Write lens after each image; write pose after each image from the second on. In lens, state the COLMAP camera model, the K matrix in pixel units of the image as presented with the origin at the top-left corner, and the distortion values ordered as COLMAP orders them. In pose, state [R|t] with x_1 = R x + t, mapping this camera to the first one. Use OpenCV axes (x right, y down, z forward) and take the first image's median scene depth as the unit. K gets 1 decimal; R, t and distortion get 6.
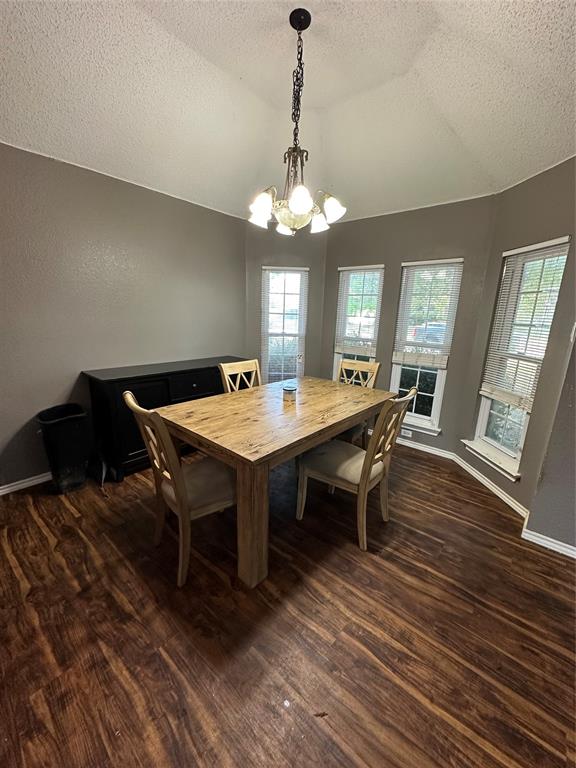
lens RADIAL K [[307.8, 0, 288.8], [0, 307.8, 383.7], [0, 0, 1]] dist [-0.000801, -0.000116]
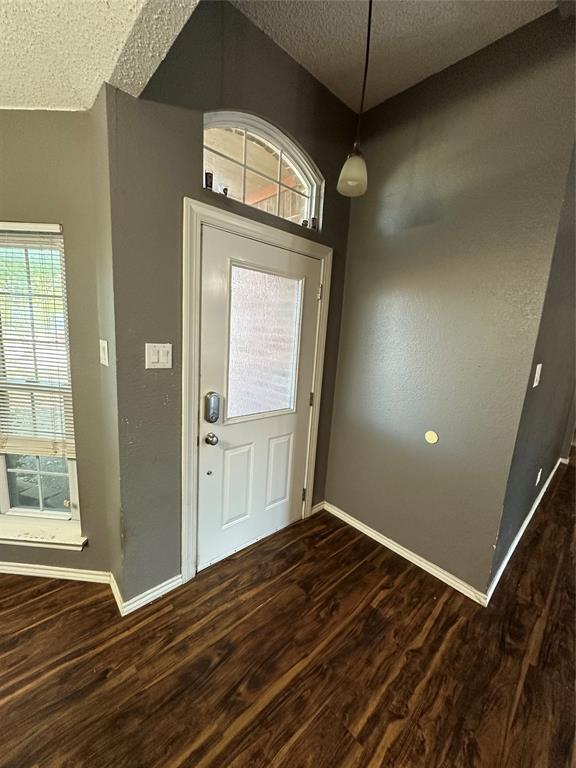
lens RADIAL K [[307.8, 0, 288.6], [0, 307.8, 383.1], [0, 0, 1]] dist [-0.000801, -0.000116]
pose [[0.120193, -0.193999, 0.973611, 0.168376], [0.174307, 0.969609, 0.171684, -0.135870], [-0.977328, 0.149072, 0.150355, 0.393782]]
